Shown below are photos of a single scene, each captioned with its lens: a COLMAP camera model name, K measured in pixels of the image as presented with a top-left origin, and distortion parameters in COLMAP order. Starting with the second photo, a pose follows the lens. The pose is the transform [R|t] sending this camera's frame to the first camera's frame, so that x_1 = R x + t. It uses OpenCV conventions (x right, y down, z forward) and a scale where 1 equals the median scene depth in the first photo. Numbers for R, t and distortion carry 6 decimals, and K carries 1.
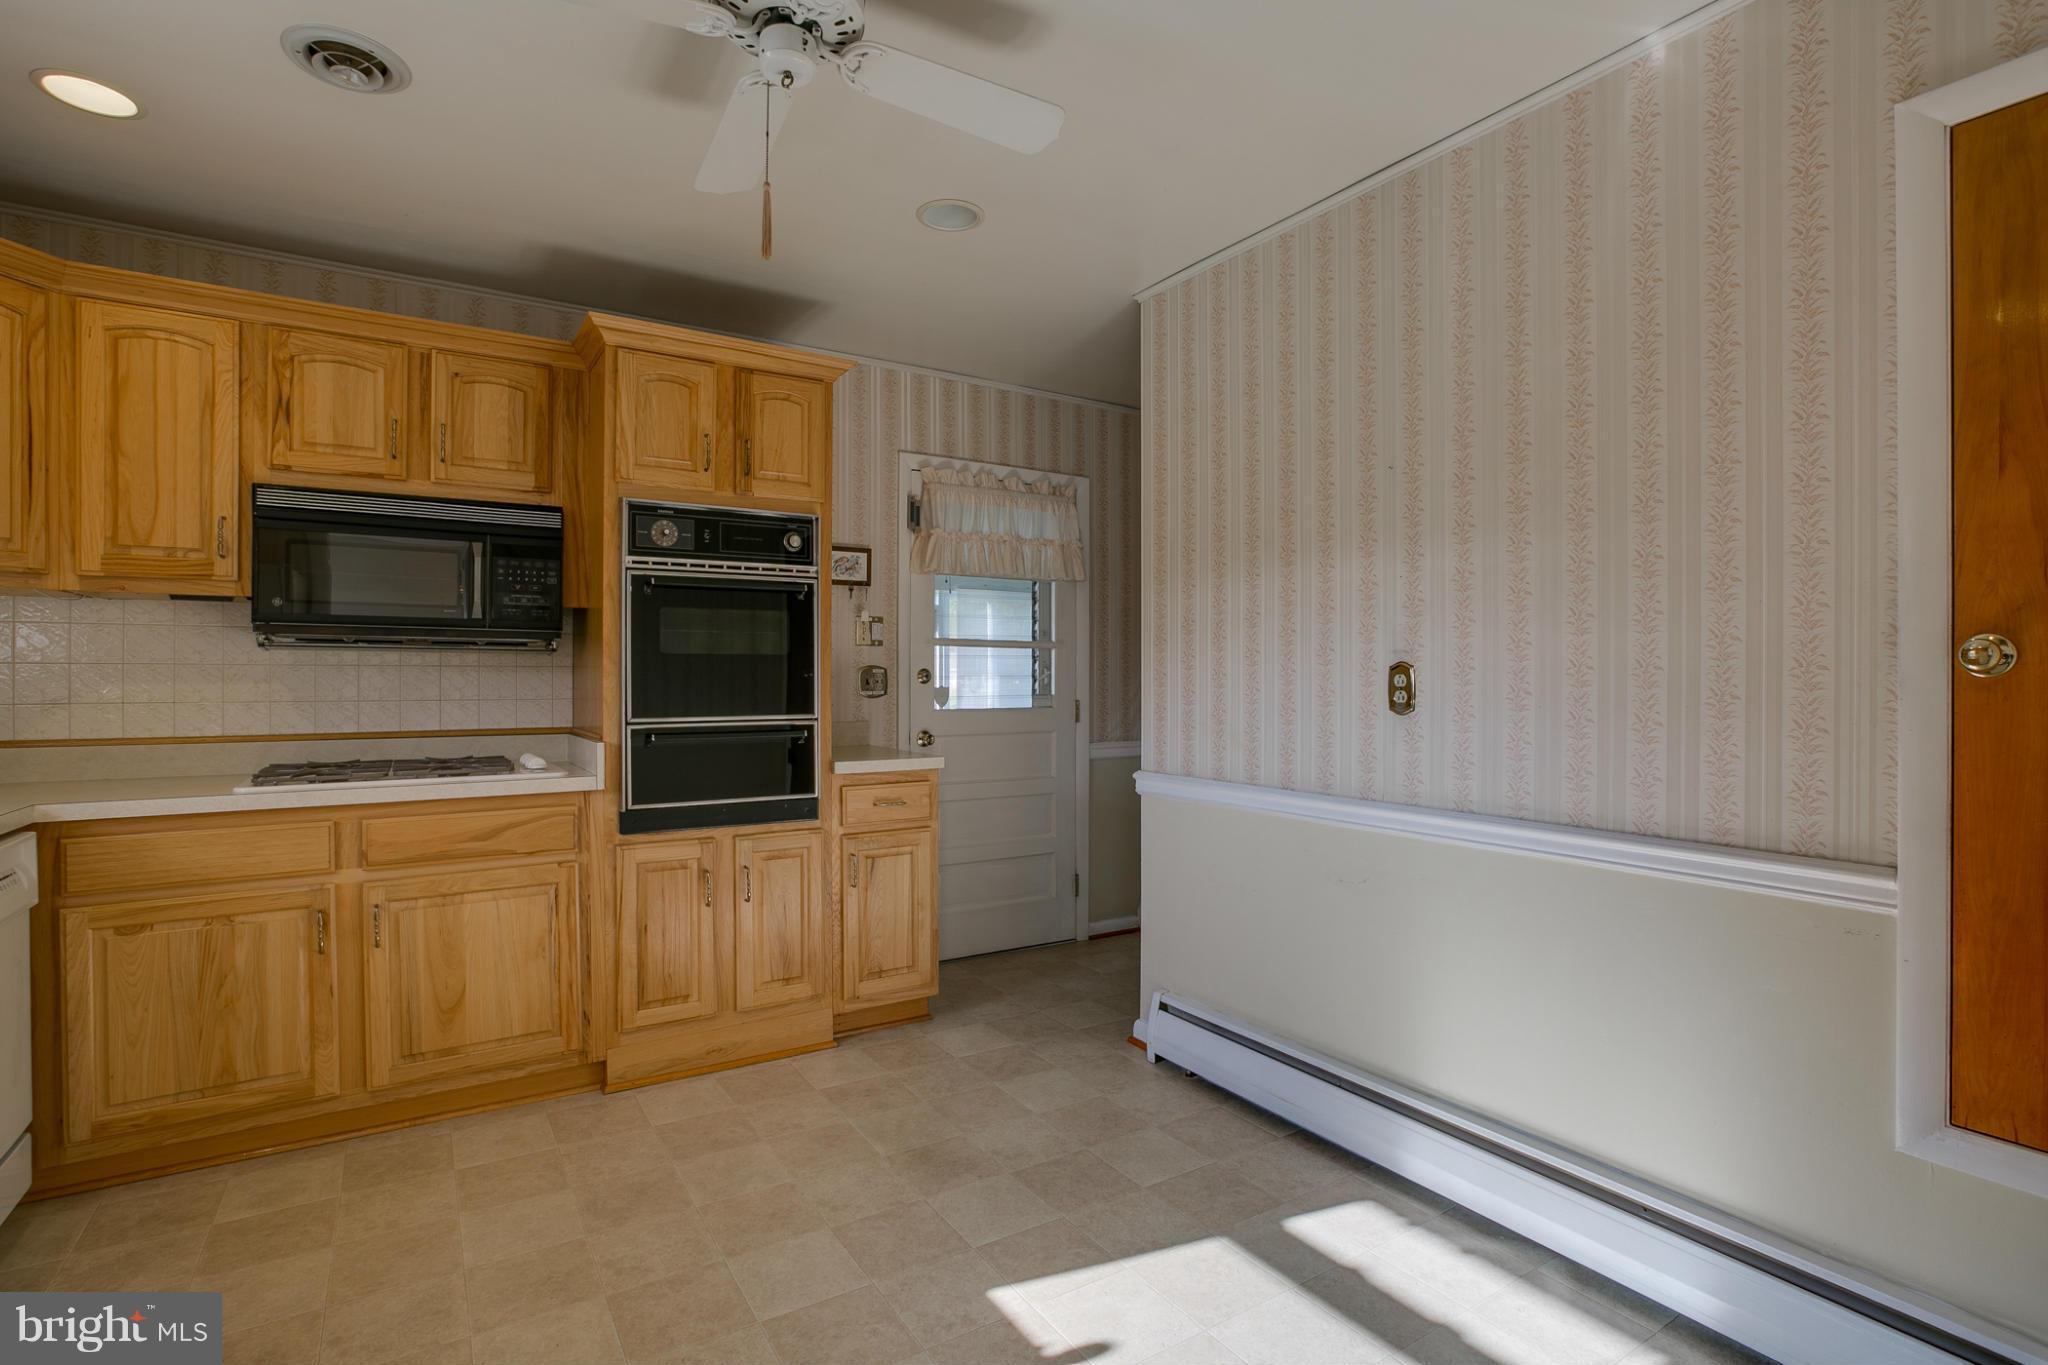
lens RADIAL K [[979.4, 0, 1012.4], [0, 979.4, 682.5], [0, 0, 1]] dist [-0.044421, 0.015115]
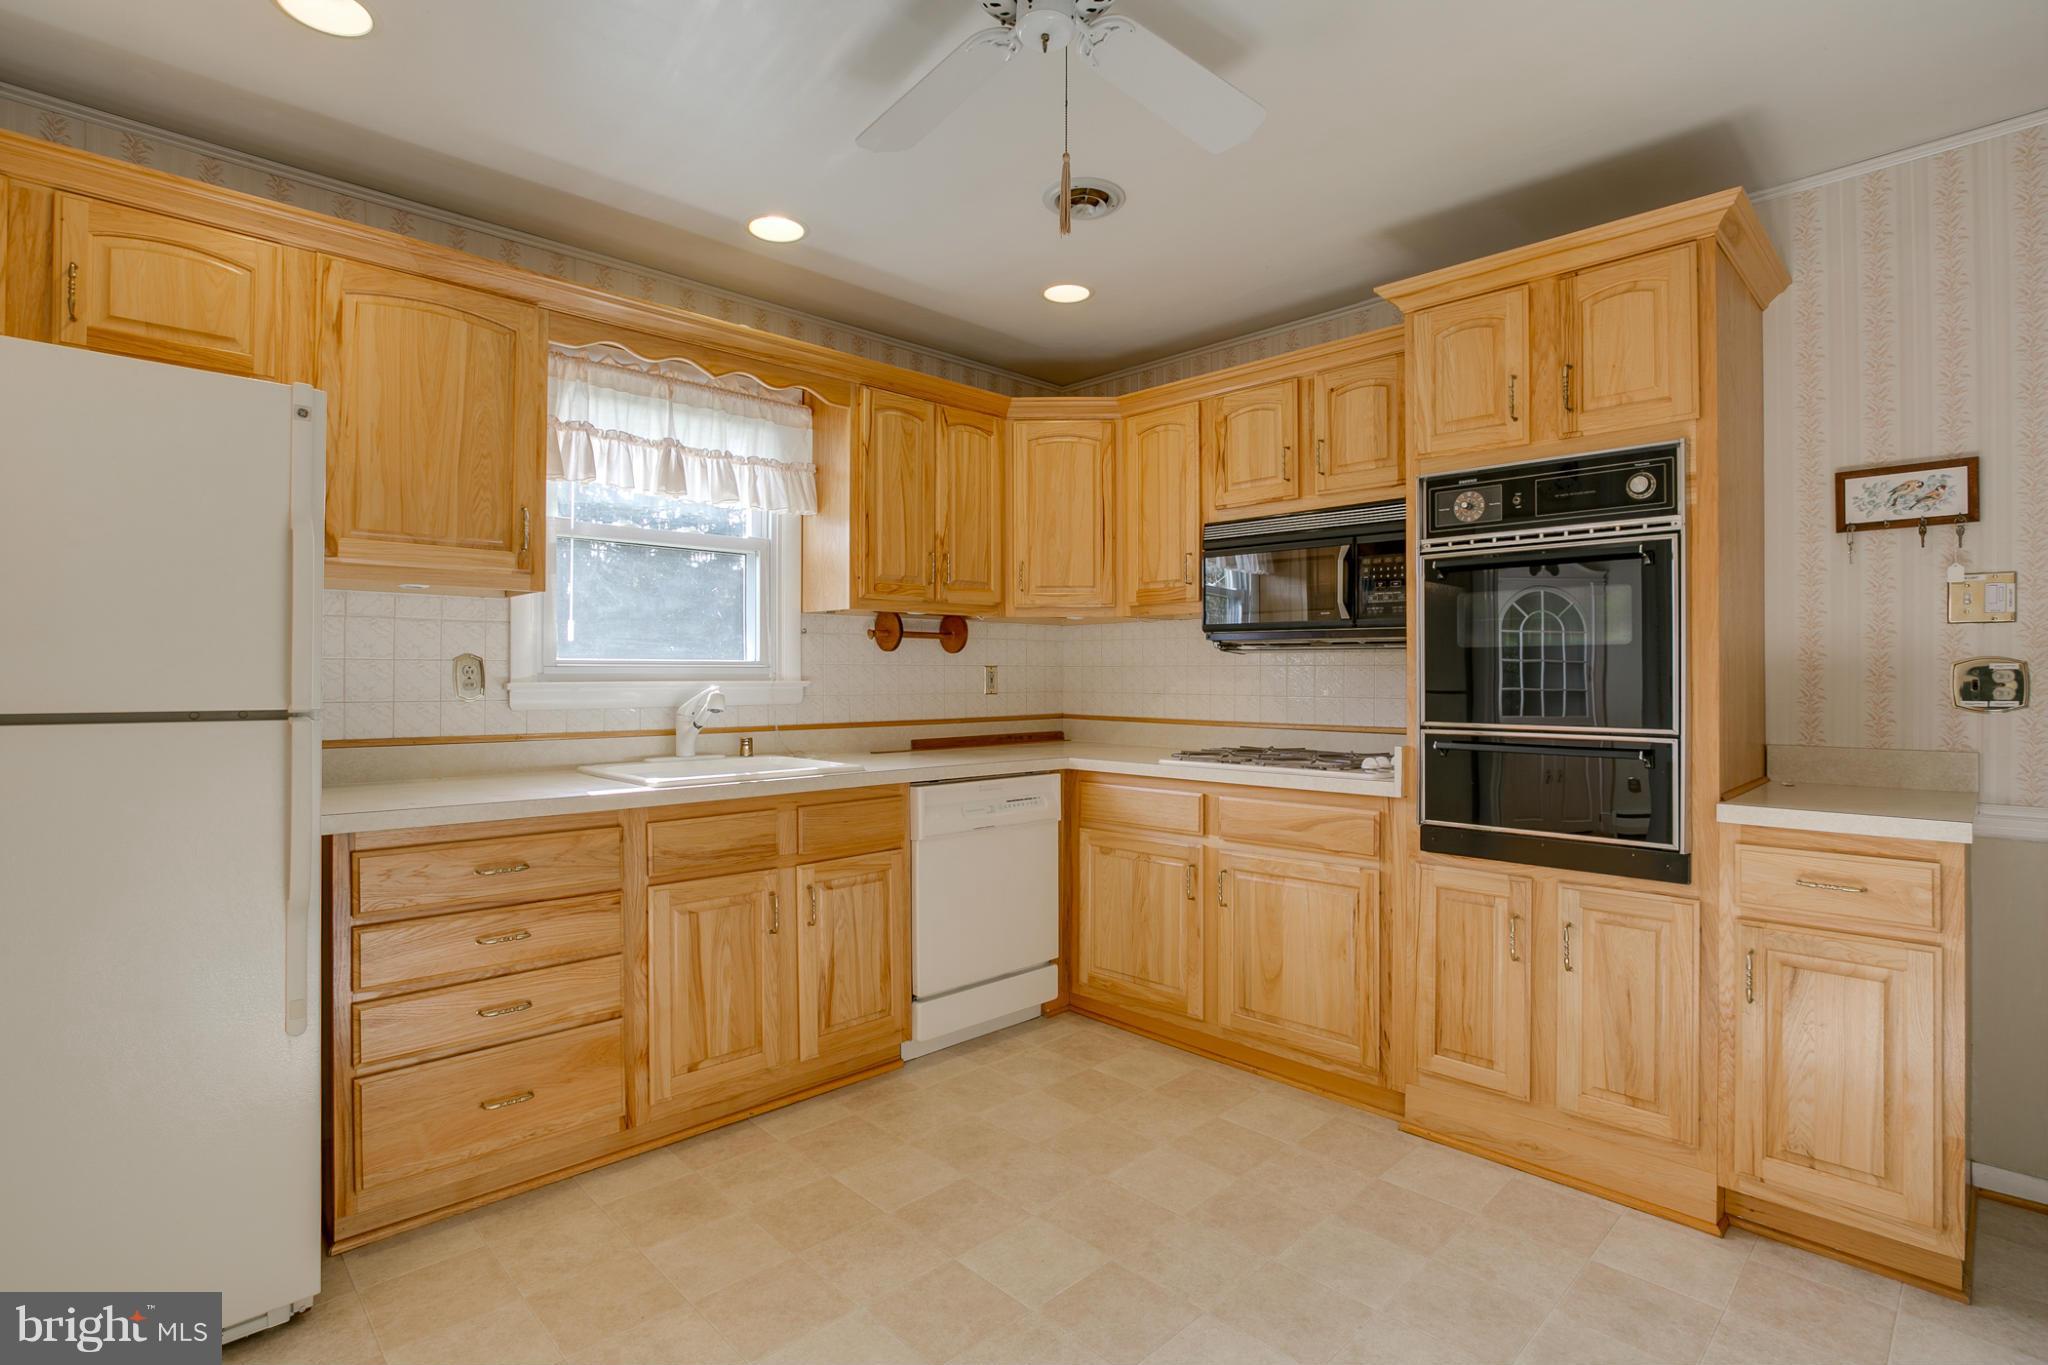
lens RADIAL K [[979.4, 0, 1033.7], [0, 979.4, 670.0], [0, 0, 1]] dist [-0.044421, 0.015115]
pose [[0.213284, -0.005734, -0.976974, 0.393545], [-0.009130, 0.999927, -0.007862, 0.000028], [0.976948, 0.010596, 0.213216, 0.449949]]
